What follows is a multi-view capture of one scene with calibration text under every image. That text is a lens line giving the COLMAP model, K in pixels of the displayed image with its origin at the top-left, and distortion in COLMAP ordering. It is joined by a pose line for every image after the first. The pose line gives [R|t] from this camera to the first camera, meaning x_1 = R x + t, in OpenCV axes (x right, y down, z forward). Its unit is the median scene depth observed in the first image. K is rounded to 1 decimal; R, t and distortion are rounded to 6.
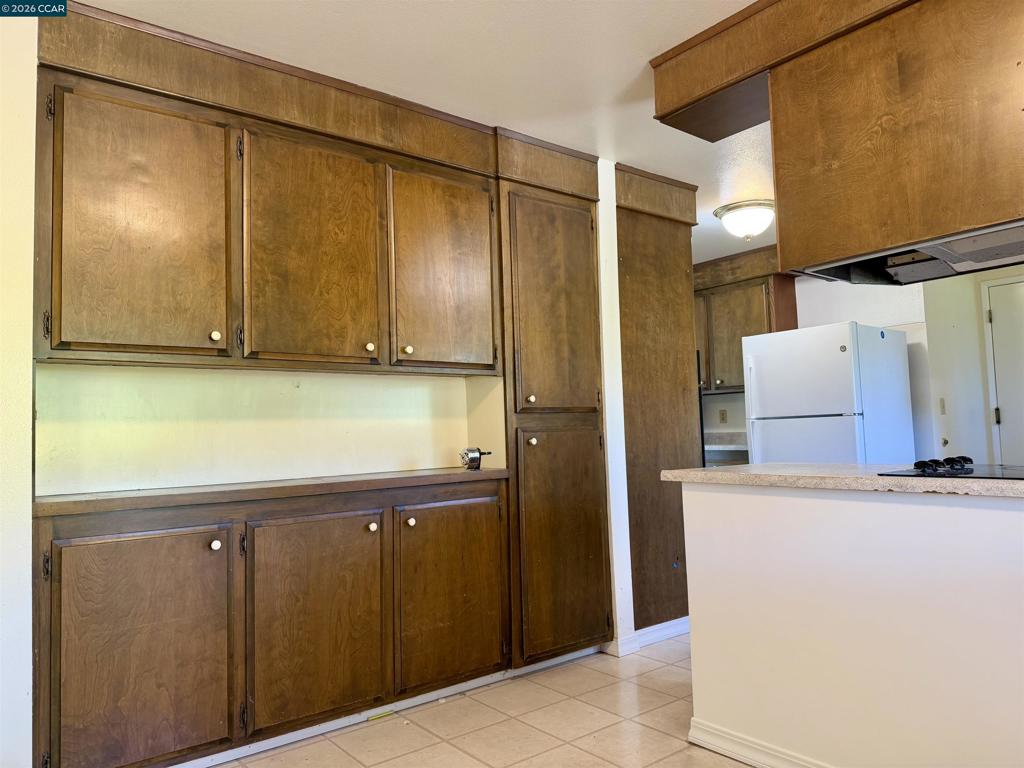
lens RADIAL K [[719.4, 0, 512.0], [0, 719.4, 384.0], [0, 0, 1]] dist [-0.002080, -0.000932]
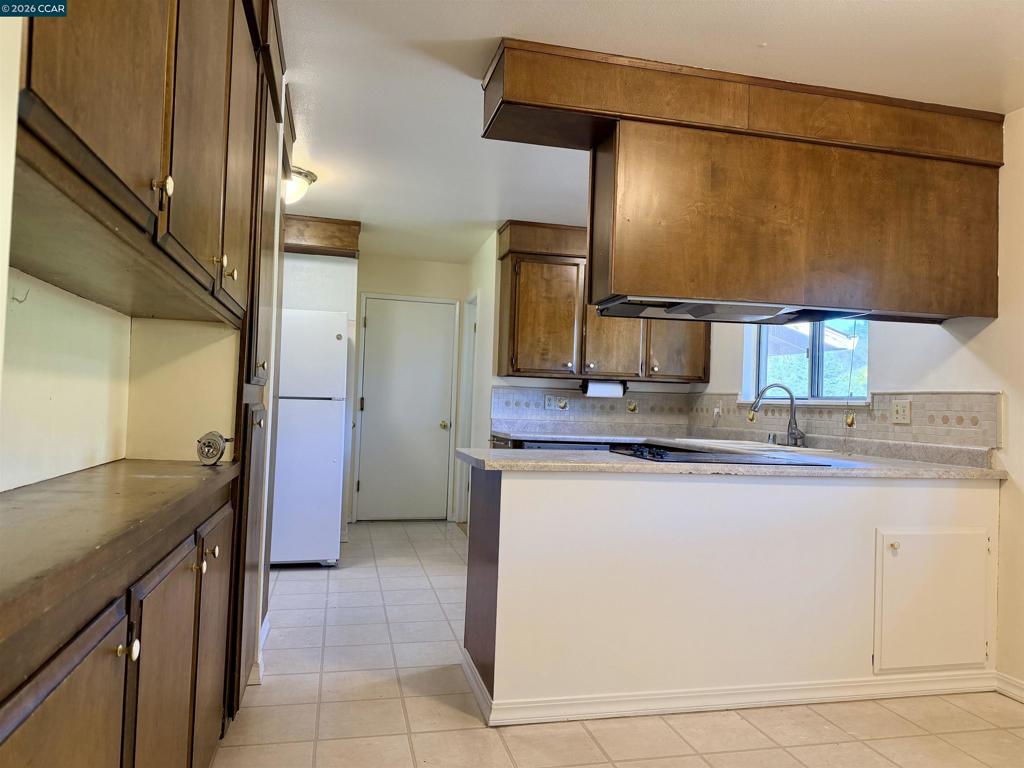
lens RADIAL K [[709.7, 0, 500.1], [0, 709.7, 386.0], [0, 0, 1]] dist [0.072715, -0.094036]
pose [[0.423578, 0.070590, 0.903105, -0.719651], [-0.108898, 0.993697, -0.026595, 0.046196], [-0.899290, -0.087082, 0.428595, 0.612159]]
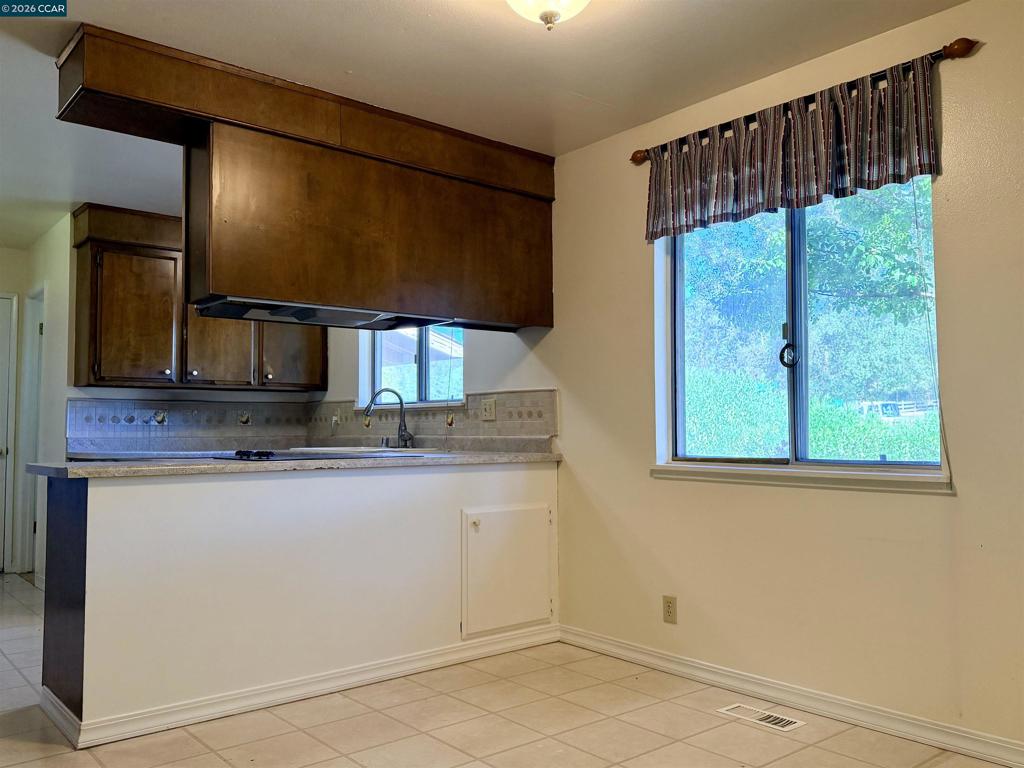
lens RADIAL K [[838.2, 0, 513.3], [0, 838.2, 388.5], [0, 0, 1]] dist [0.124029, -0.194138]
pose [[-0.038663, 0.086235, 0.995524, -0.973696], [-0.060286, 0.994253, -0.088466, 0.089640], [-0.997432, -0.063437, -0.033242, 0.508254]]
